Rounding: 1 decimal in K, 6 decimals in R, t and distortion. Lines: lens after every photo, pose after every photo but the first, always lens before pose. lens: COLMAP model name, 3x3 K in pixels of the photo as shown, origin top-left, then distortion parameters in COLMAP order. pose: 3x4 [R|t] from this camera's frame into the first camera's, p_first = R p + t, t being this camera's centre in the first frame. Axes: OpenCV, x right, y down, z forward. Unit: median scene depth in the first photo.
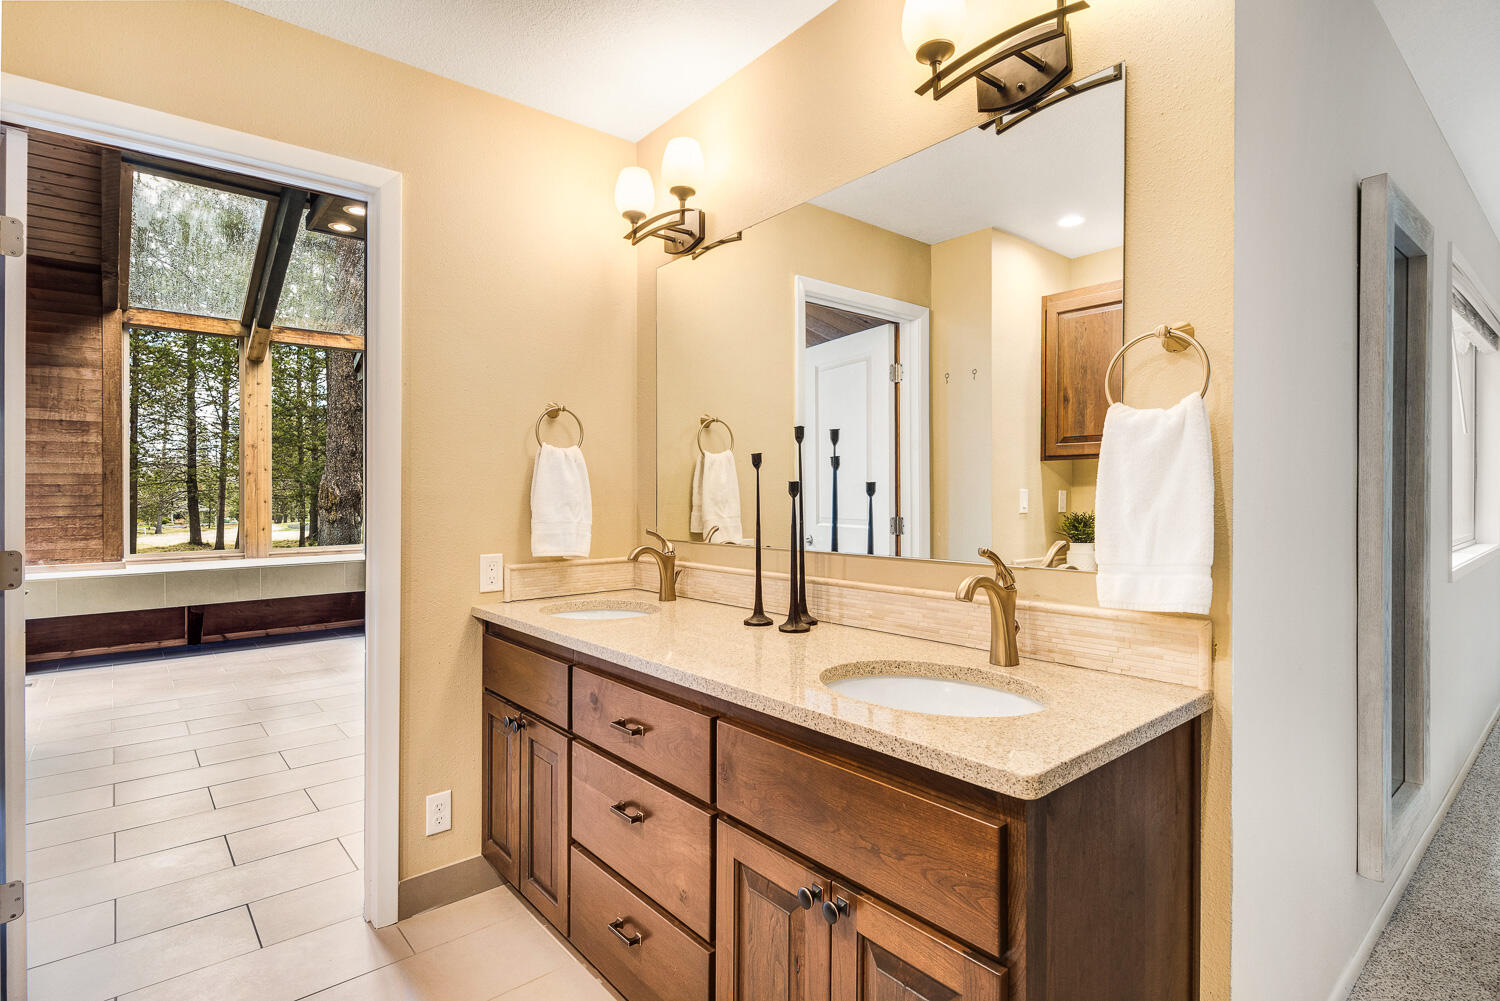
lens RADIAL K [[747.6, 0, 747.6], [0, 747.6, 484.5], [0, 0, 1]] dist [-0.004422, -0.002260]
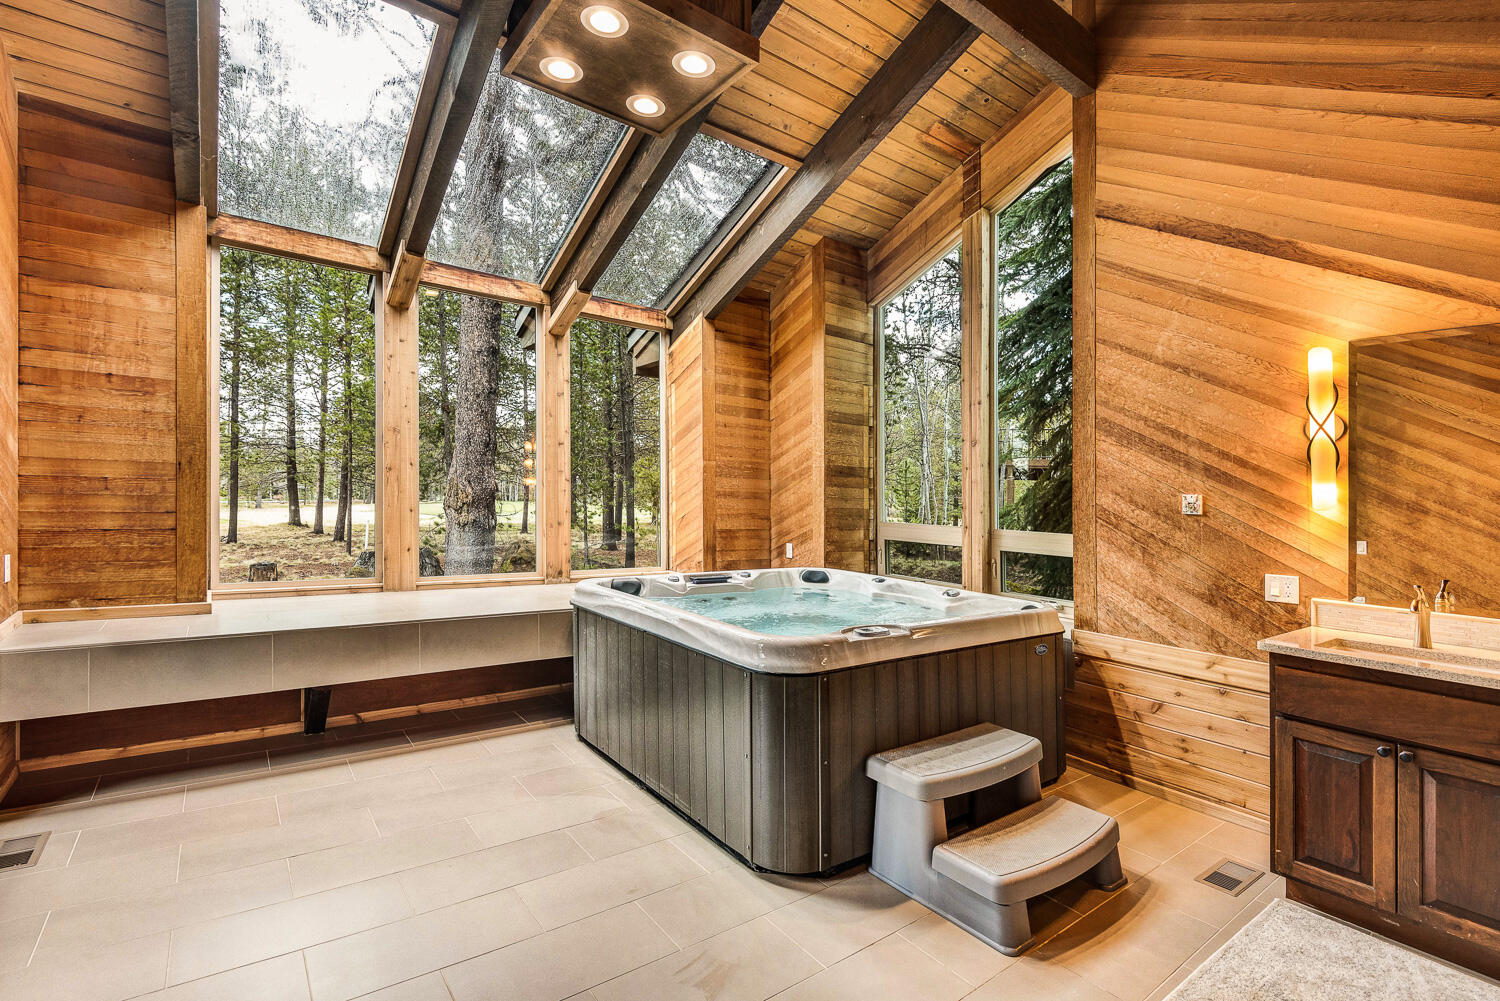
lens RADIAL K [[701.6, 0, 771.2], [0, 701.6, 524.9], [0, 0, 1]] dist [0.006848, -0.002738]
pose [[0.998184, 0.046740, -0.038012, -0.327507], [-0.044558, 0.997416, 0.056364, -0.017612], [0.040548, -0.054568, 0.997686, 0.409741]]
